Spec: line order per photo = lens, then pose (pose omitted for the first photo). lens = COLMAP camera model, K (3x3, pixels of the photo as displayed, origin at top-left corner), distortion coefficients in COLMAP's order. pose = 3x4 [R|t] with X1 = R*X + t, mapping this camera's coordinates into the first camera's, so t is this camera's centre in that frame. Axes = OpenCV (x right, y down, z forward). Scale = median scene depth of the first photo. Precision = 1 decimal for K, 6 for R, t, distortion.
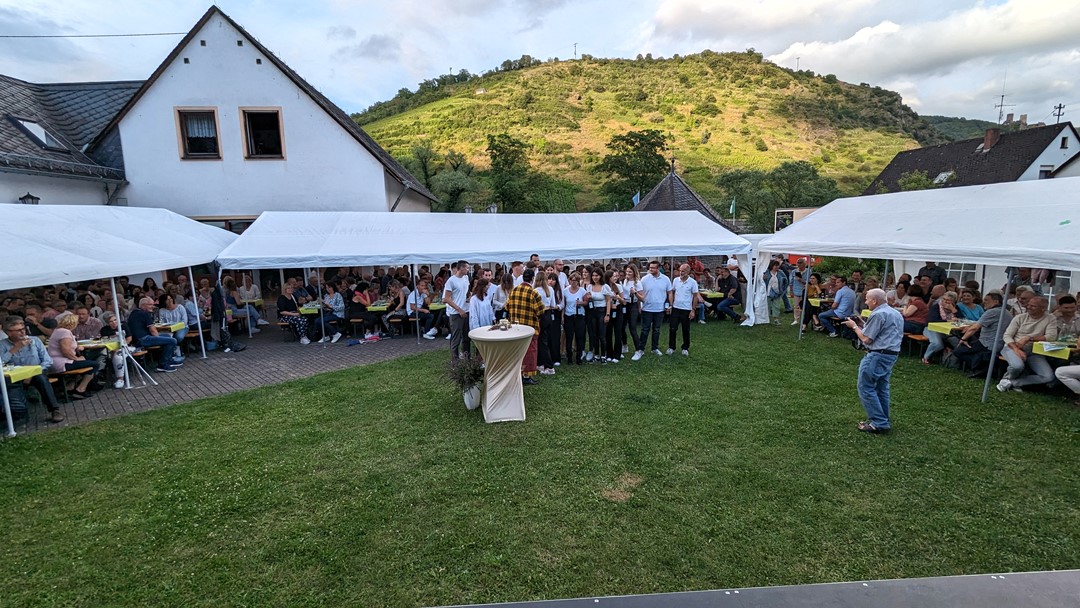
lens RADIAL K [[507.4, 0, 540.5], [0, 507.4, 311.9], [0, 0, 1]] dist [0.002231, -0.001833]
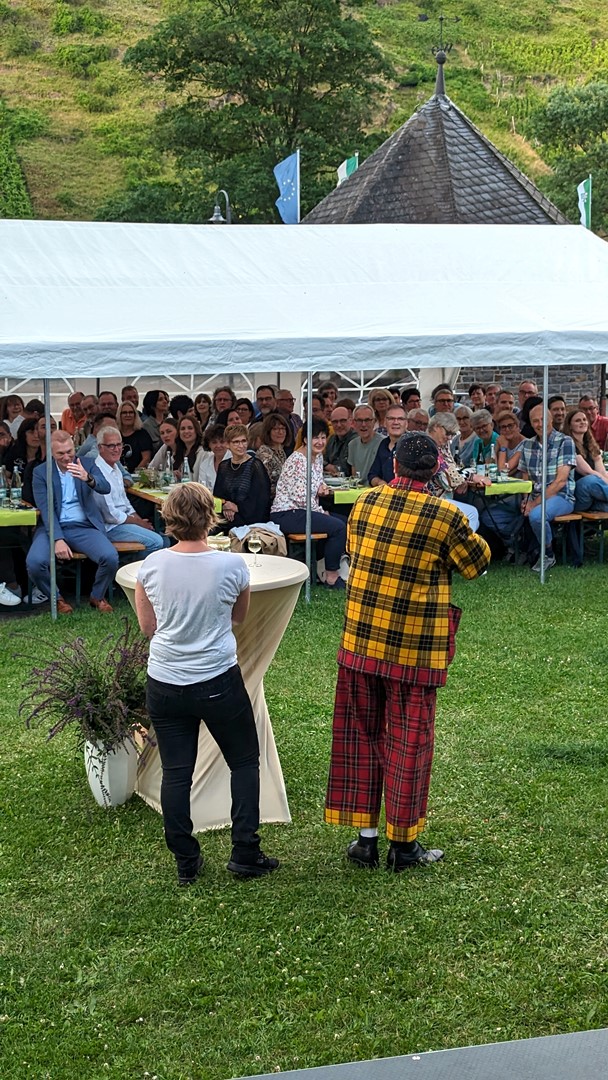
lens RADIAL K [[1811.4, 0, 354.6], [0, 1811.4, 541.3], [0, 0, 1]] dist [0.094393, 0.000000]
pose [[0.968977, -0.016255, 0.246616, -0.091594], [0.020116, 0.999711, -0.013146, 0.011636], [-0.246331, 0.017699, 0.969024, -0.071177]]
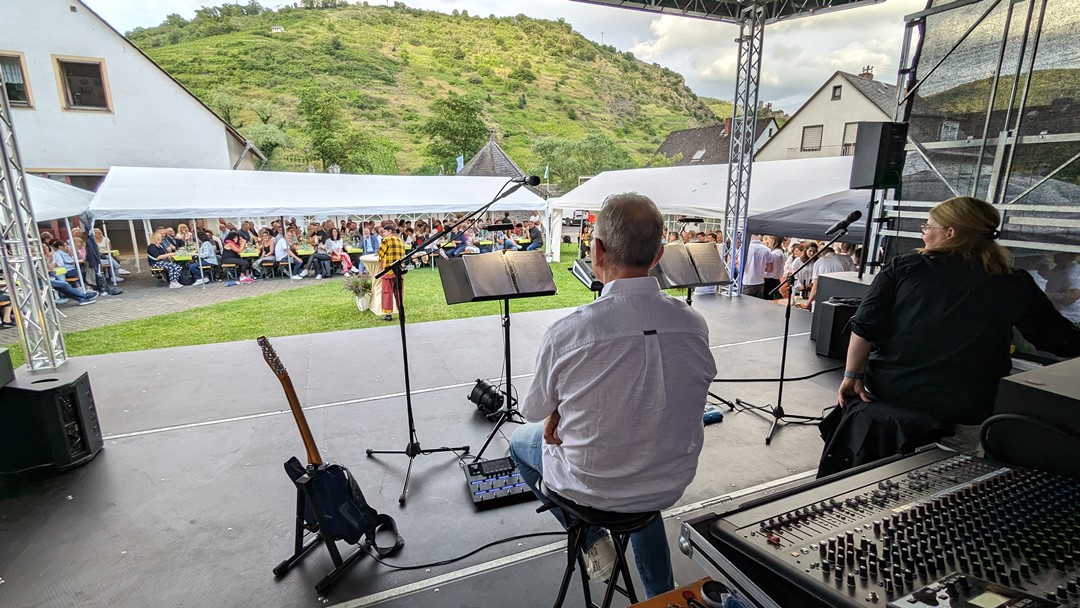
lens RADIAL K [[507.4, 0, 538.0], [0, 507.4, 310.4], [0, 0, 1]] dist [0.002231, -0.001833]
pose [[0.945022, -0.056527, 0.322085, -0.043175], [0.034162, 0.996622, 0.074677, 0.032359], [-0.325218, -0.059569, 0.943761, -0.188688]]
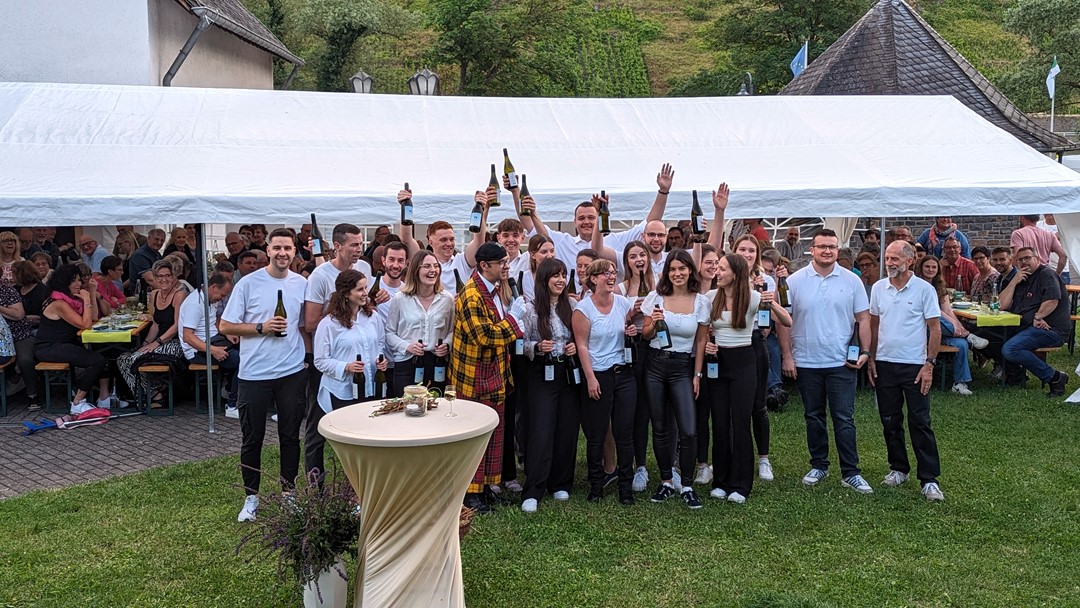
lens RADIAL K [[1279.9, 0, 524.9], [0, 1279.9, 282.5], [0, 0, 1]] dist [0.046510, 0.000000]
pose [[0.999492, 0.020952, -0.024024, 0.009141], [-0.021971, 0.998835, -0.042953, -0.007299], [0.023096, 0.043459, 0.998788, 0.020246]]
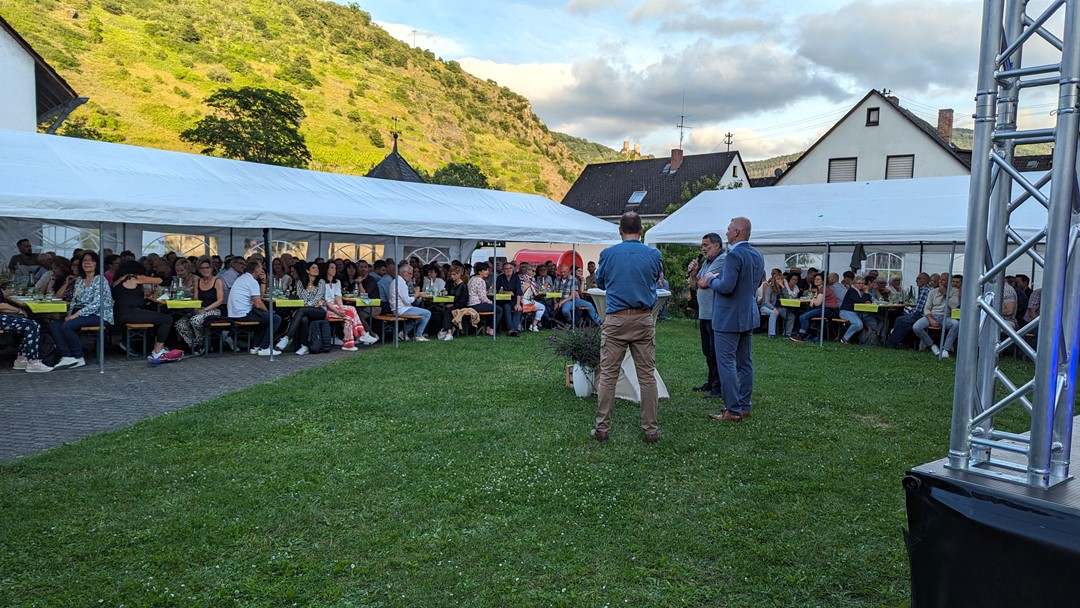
lens RADIAL K [[752.8, 0, 536.6], [0, 752.8, 335.4], [0, 0, 1]] dist [0.049566, -0.035487]
pose [[0.812831, -0.018965, 0.582191, -0.283323], [0.048613, 0.998192, -0.035355, 0.044607], [-0.580467, 0.057040, 0.812283, 0.039699]]
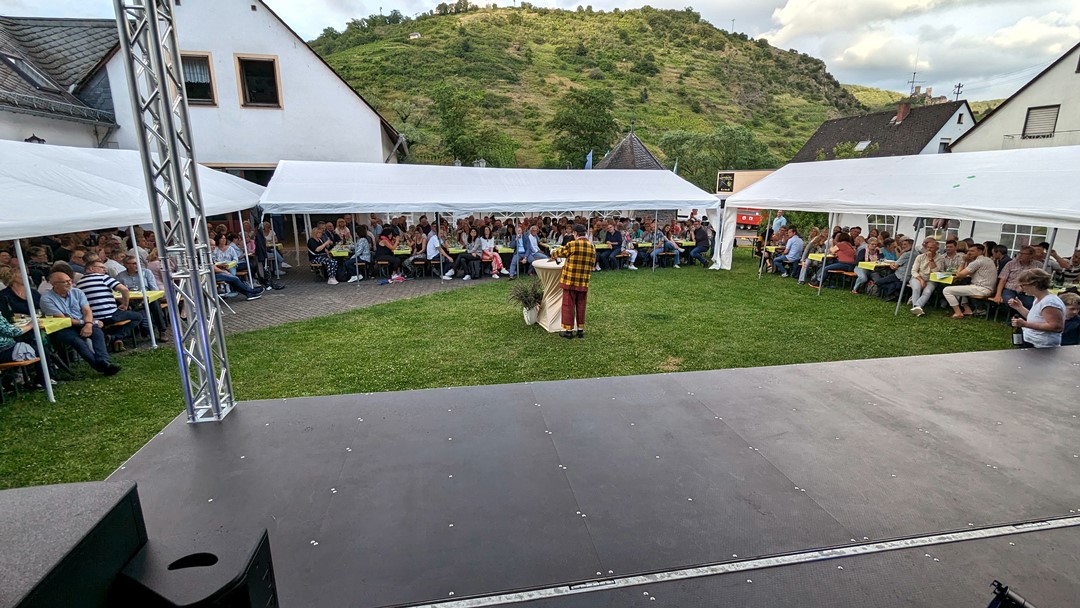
lens RADIAL K [[507.4, 0, 540.7], [0, 507.4, 308.9], [0, 0, 1]] dist [0.002231, -0.001833]
pose [[0.992484, -0.006469, 0.122207, -0.088429], [-0.002820, 0.997128, 0.075684, 0.018521], [-0.122346, -0.075460, 0.989615, -0.086662]]
